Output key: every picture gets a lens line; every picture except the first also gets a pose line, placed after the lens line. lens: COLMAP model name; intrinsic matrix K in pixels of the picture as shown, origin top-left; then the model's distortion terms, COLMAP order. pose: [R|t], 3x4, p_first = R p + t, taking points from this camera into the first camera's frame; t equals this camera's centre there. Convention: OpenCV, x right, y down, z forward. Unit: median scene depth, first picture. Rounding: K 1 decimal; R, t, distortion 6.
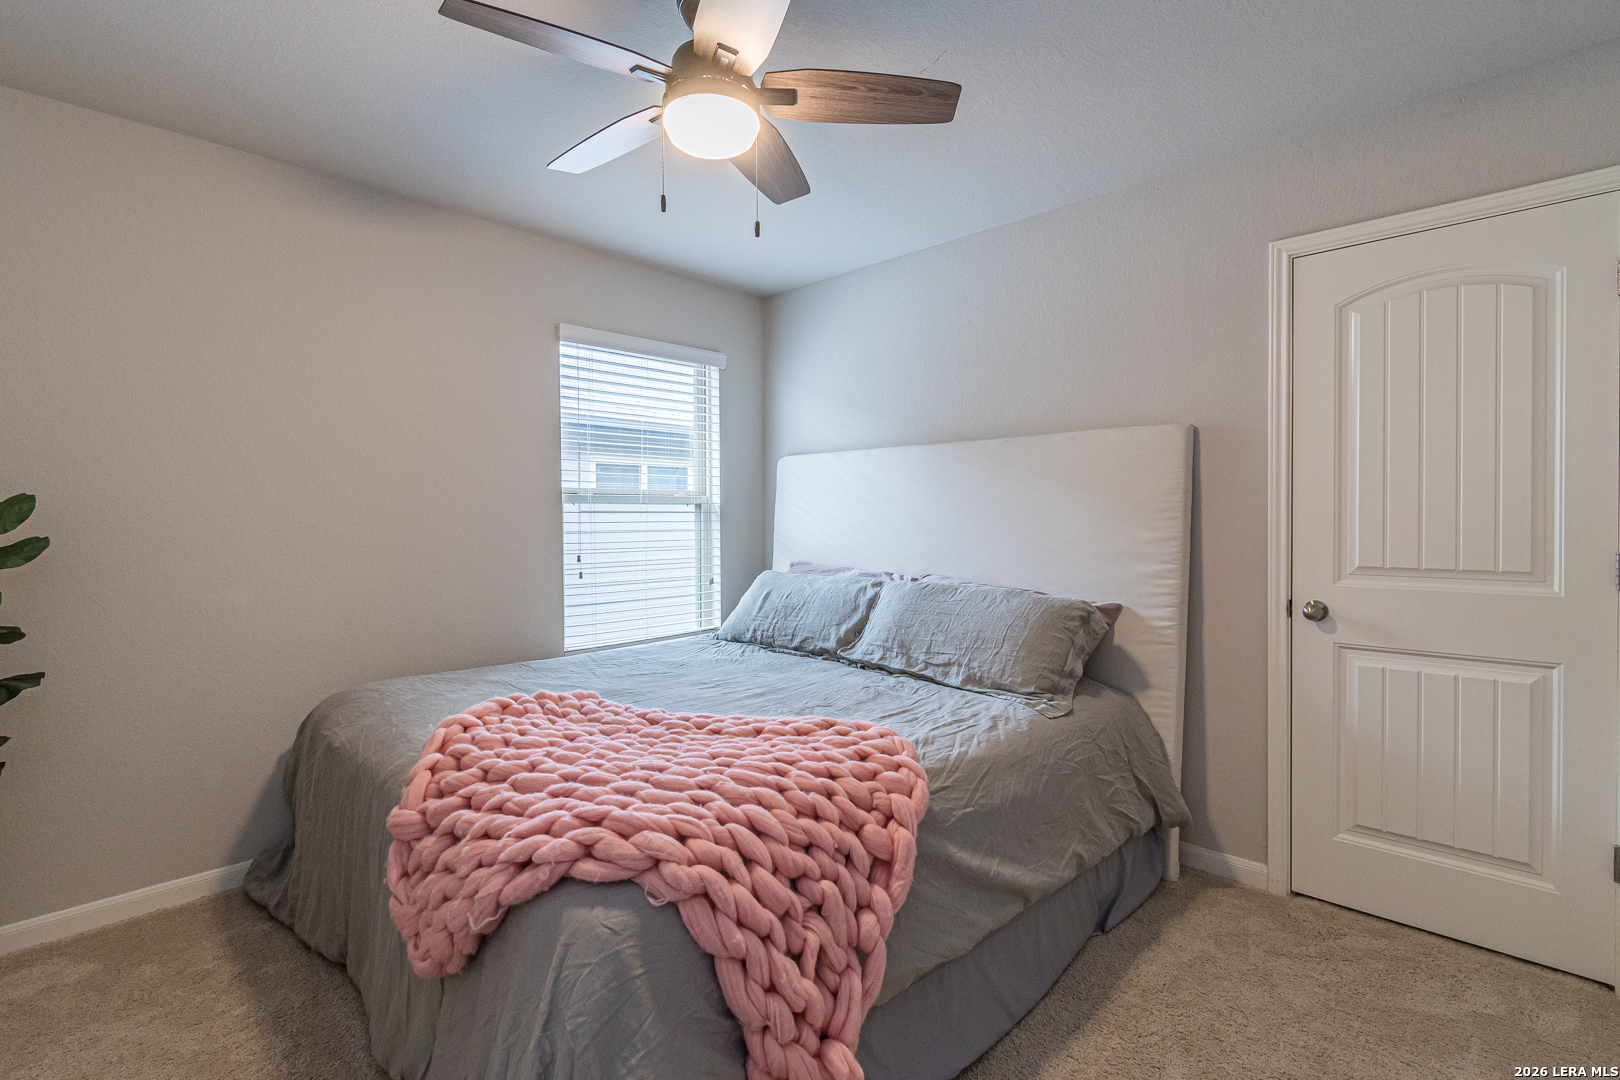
lens RADIAL K [[693.3, 0, 831.3], [0, 693.3, 538.5], [0, 0, 1]] dist [0.002455, -0.000132]
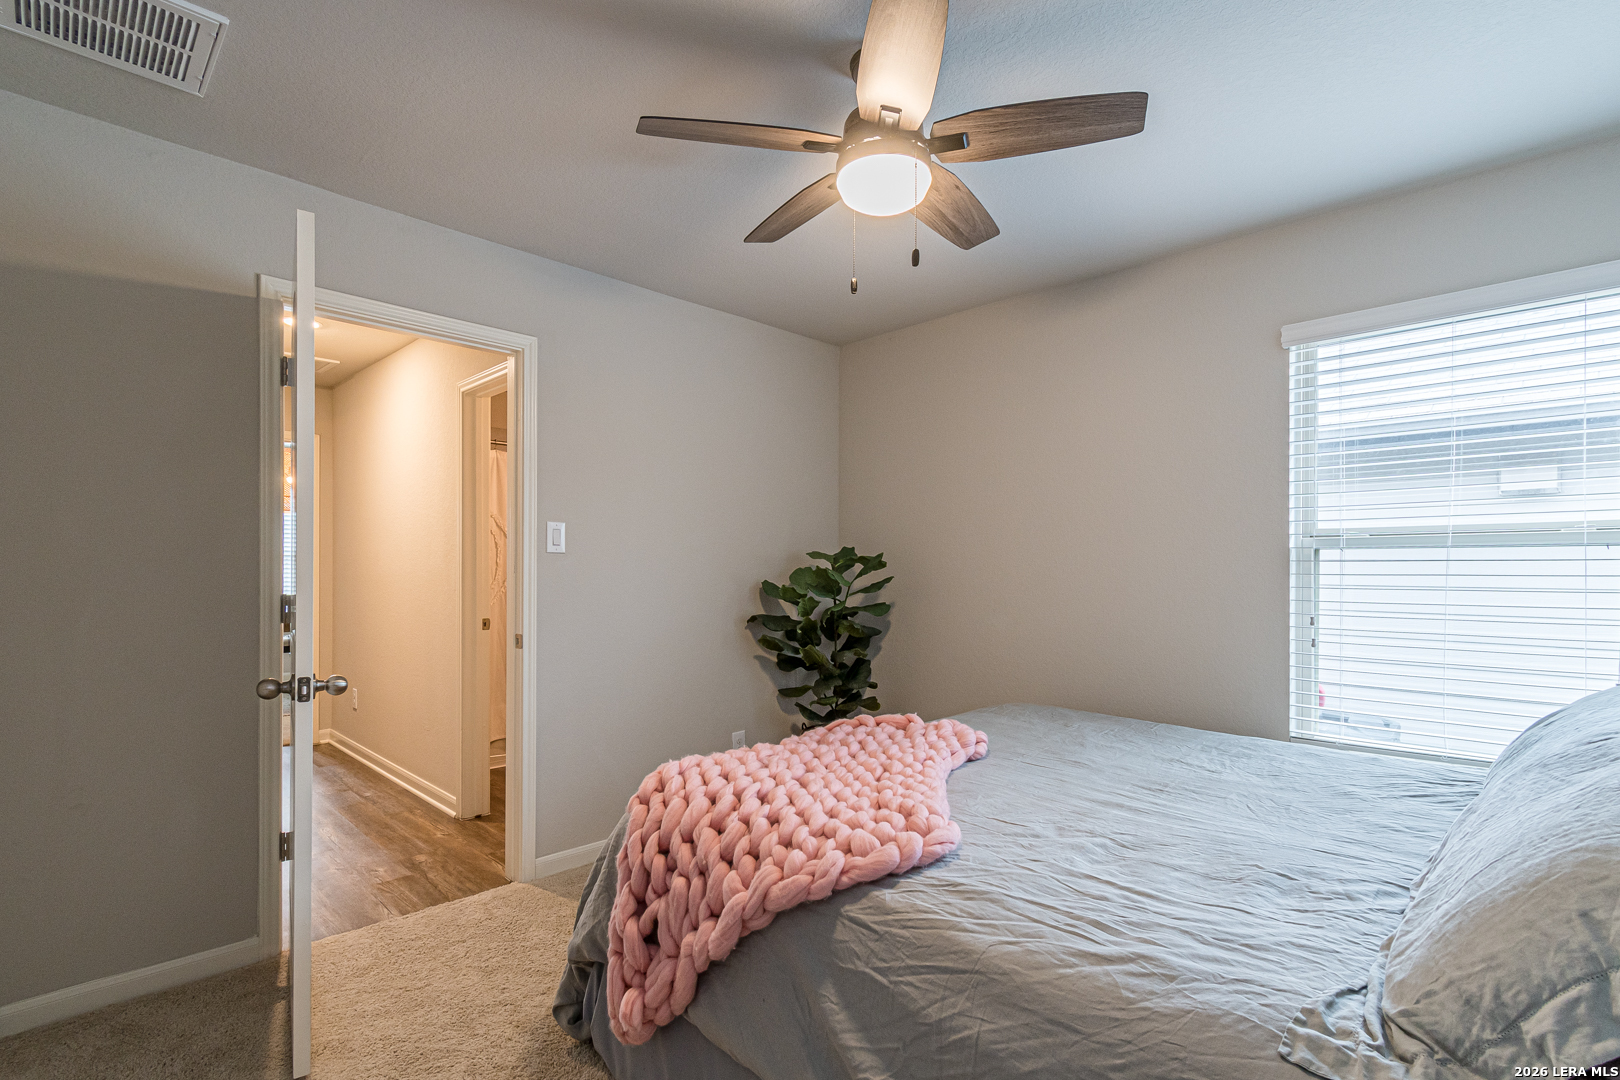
lens RADIAL K [[745.7, 0, 811.0], [0, 745.7, 580.1], [0, 0, 1]] dist [-0.000716, -0.000198]
pose [[0.031008, 0.019585, -0.999327, 0.811835], [-0.032020, 0.999314, 0.018591, -0.025532], [0.999006, 0.031422, 0.031614, 0.759318]]
